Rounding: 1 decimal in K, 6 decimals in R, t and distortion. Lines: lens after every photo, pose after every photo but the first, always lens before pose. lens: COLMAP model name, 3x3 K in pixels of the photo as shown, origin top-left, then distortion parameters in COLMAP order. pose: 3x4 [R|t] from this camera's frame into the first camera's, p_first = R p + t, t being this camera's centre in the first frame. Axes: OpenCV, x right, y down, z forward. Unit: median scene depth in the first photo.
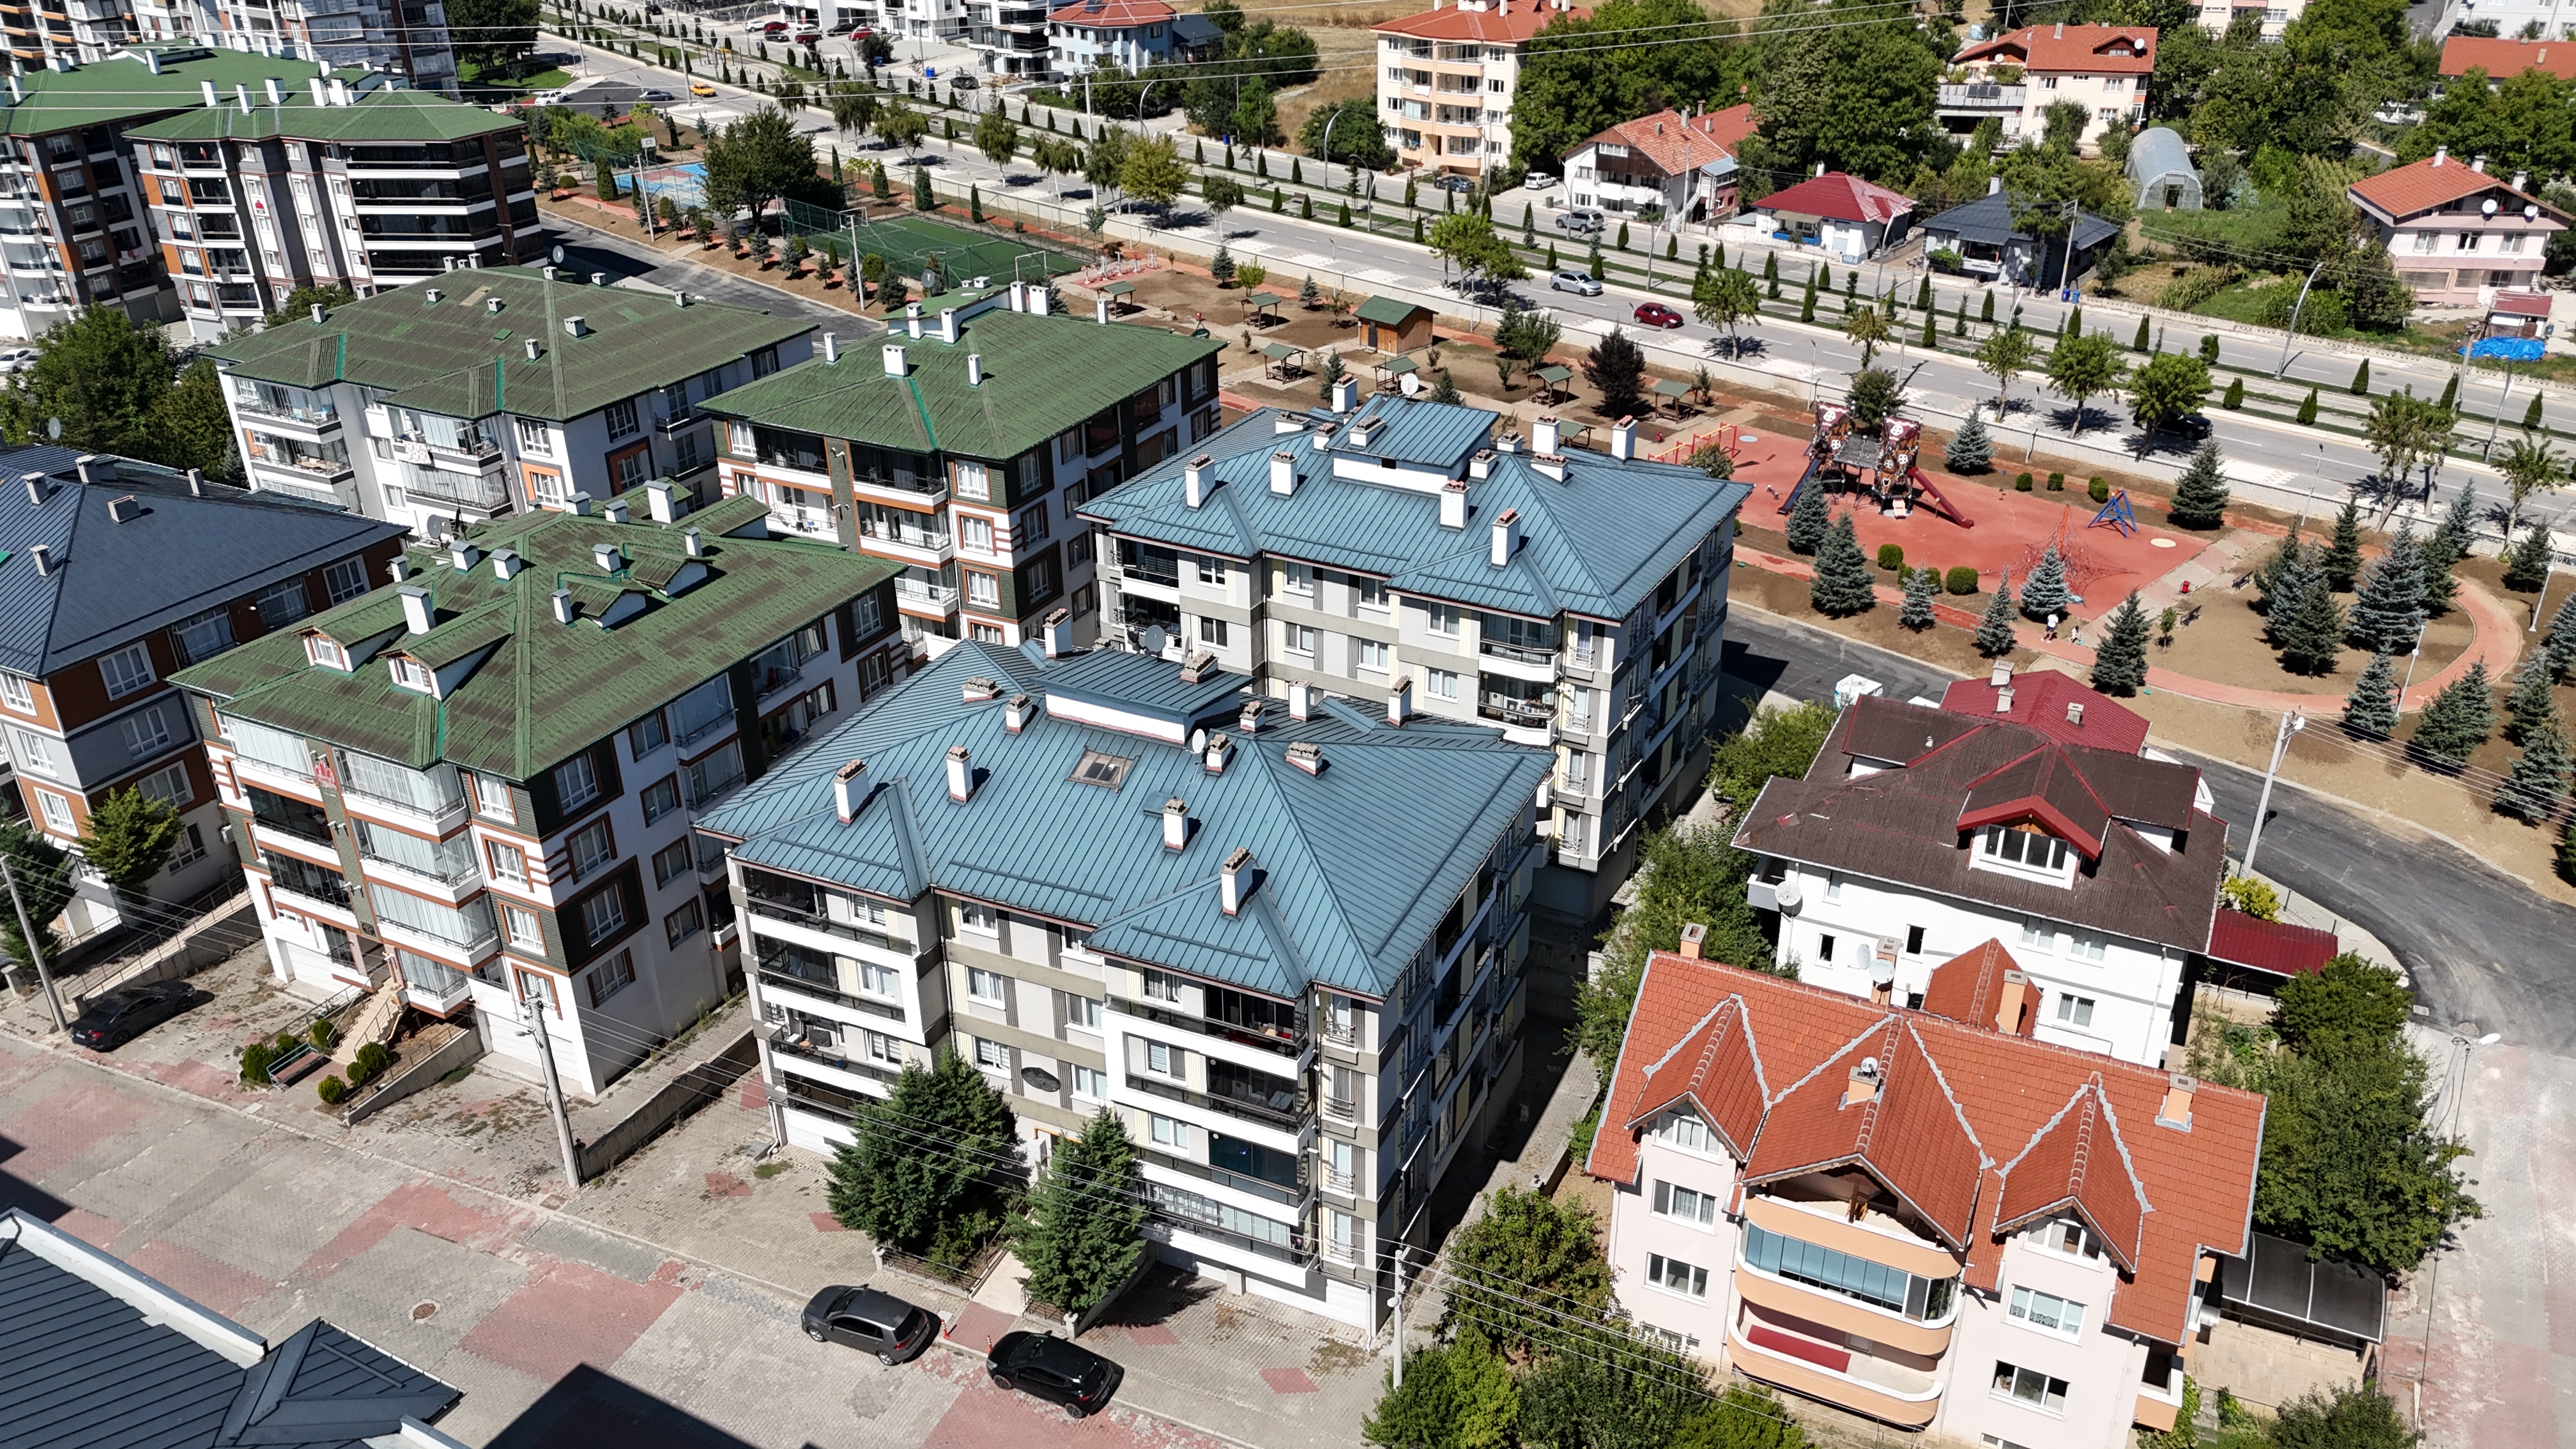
lens RADIAL K [[1896.1, 0, 1294.7], [0, 1896.1, 717.9], [0, 0, 1]] dist [0.072853, -0.066528]
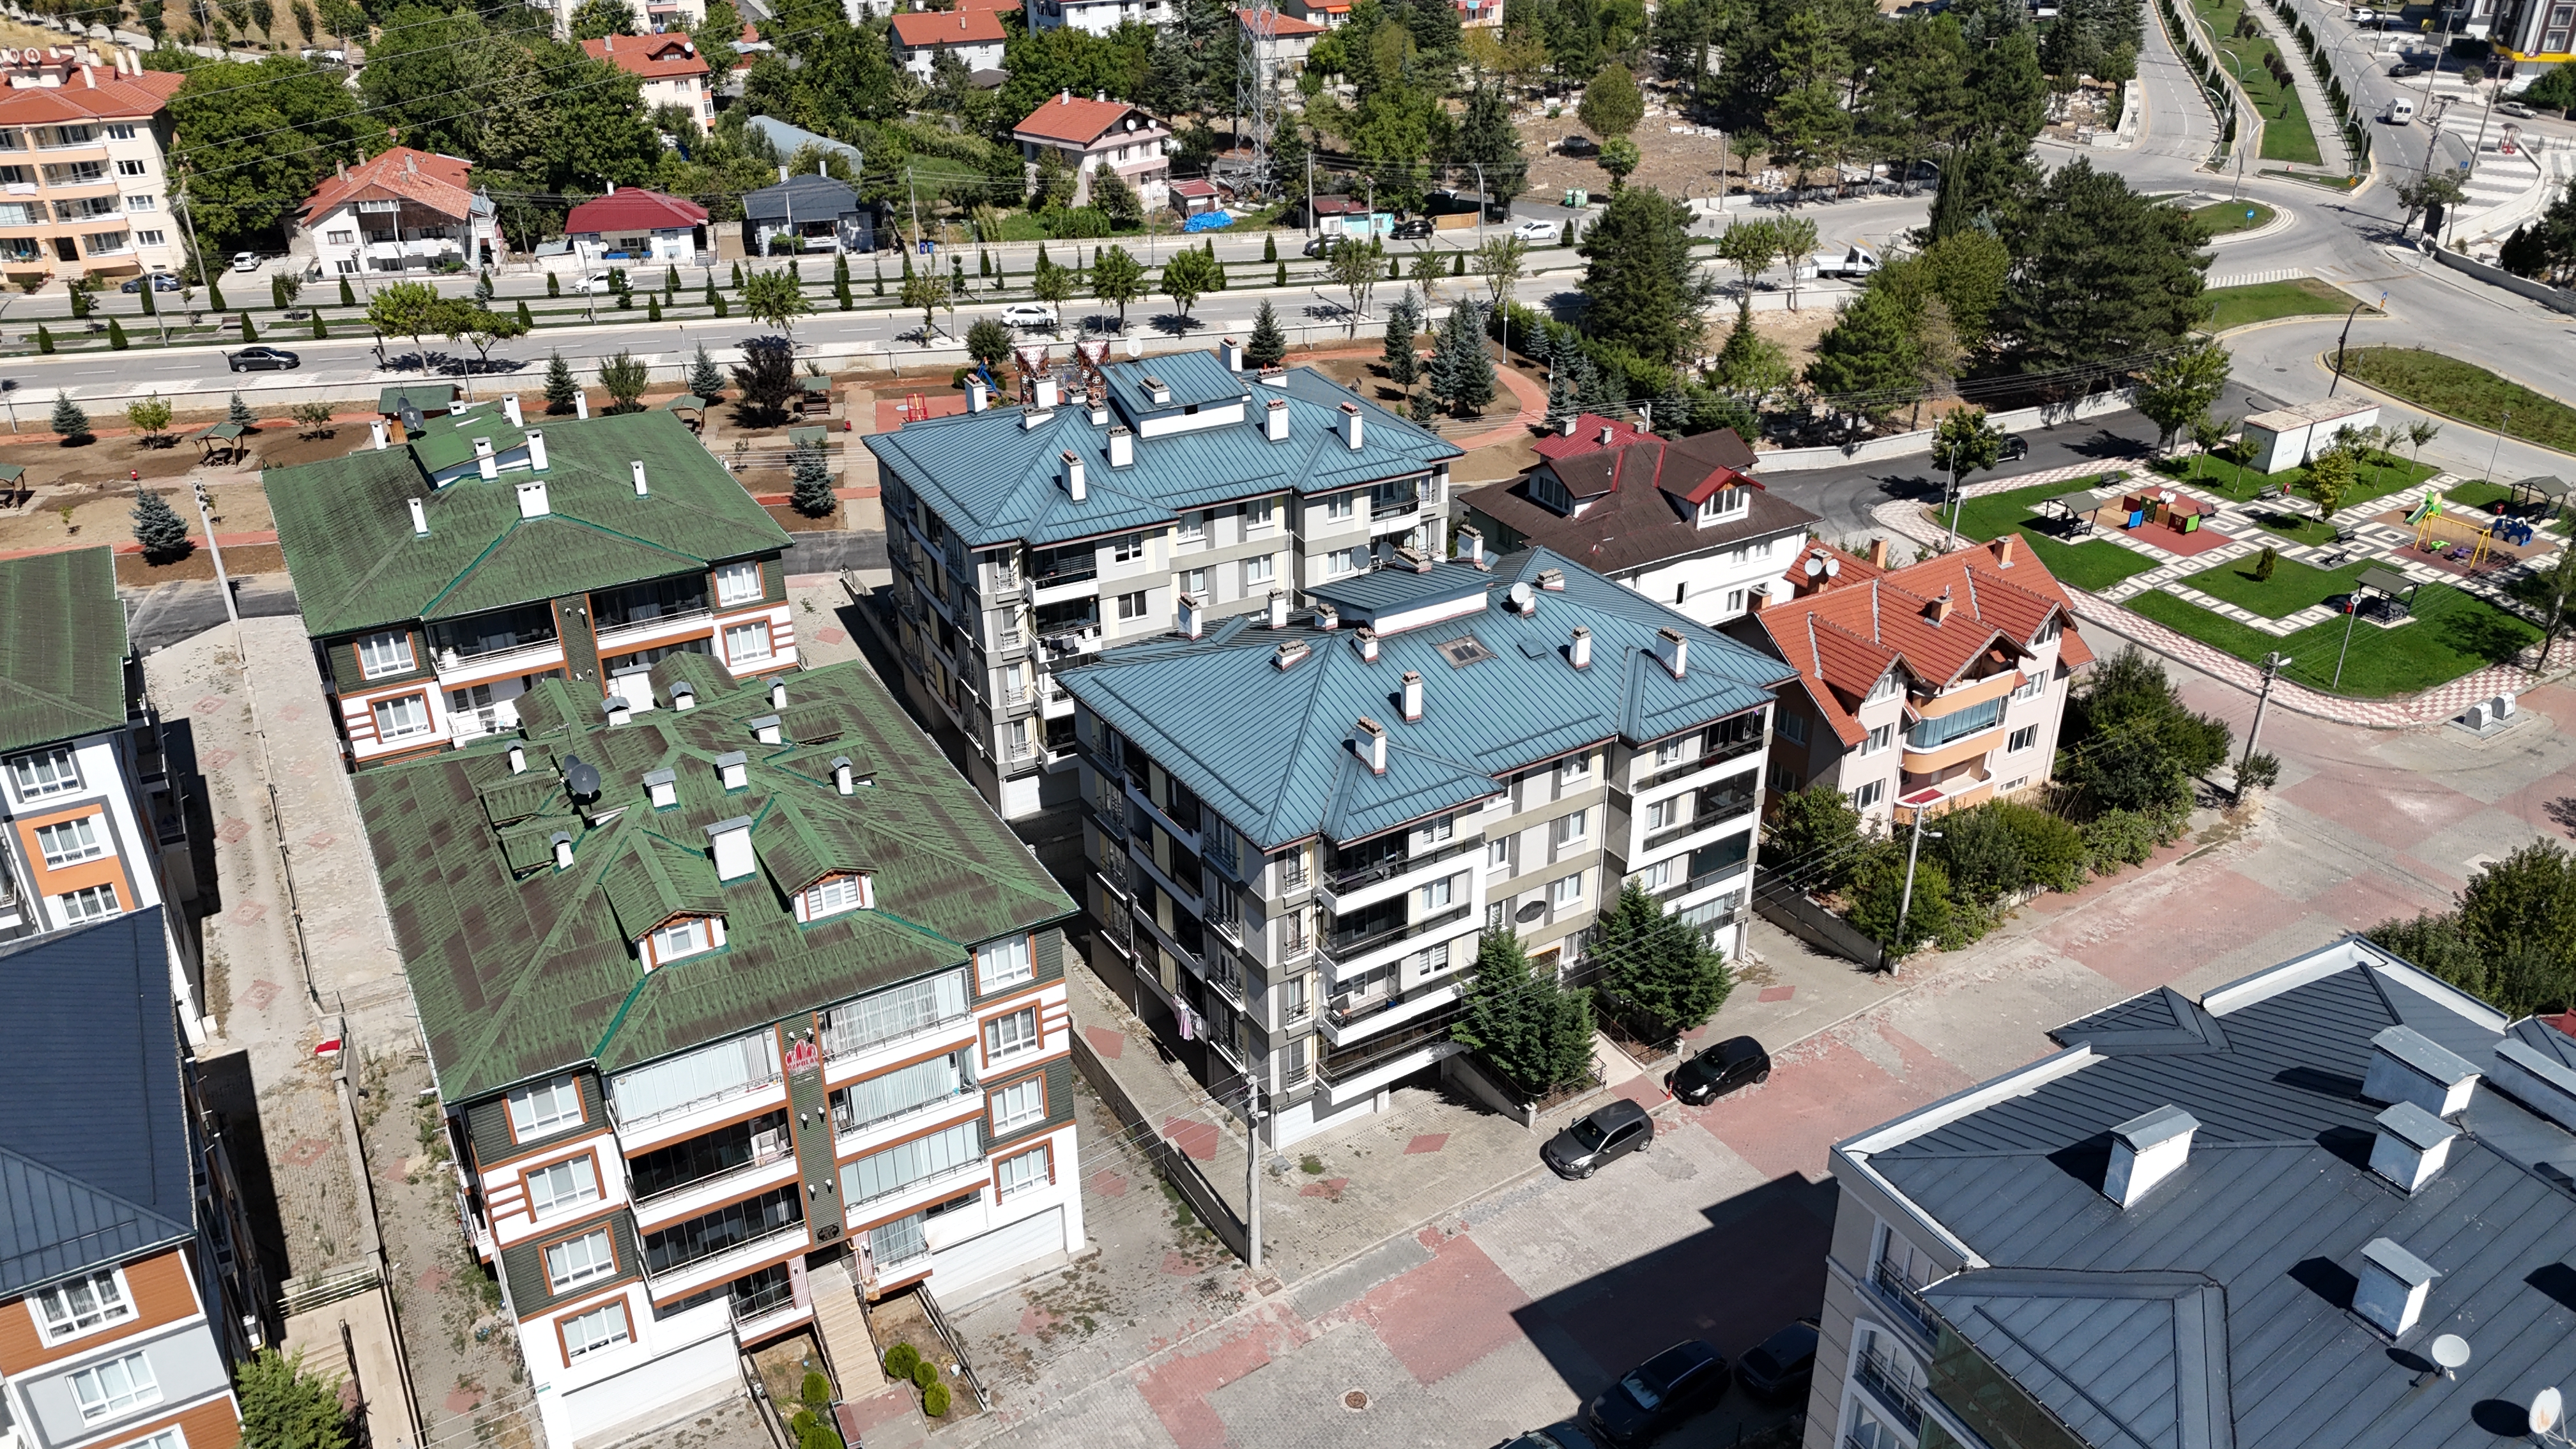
lens RADIAL K [[1896.1, 0, 1290.8], [0, 1896.1, 718.7], [0, 0, 1]] dist [0.072853, -0.066528]
pose [[0.546111, -0.374593, 0.749295, -0.898060], [0.384411, 0.906778, 0.173151, -0.151802], [-0.744305, 0.193478, 0.639199, 0.294588]]
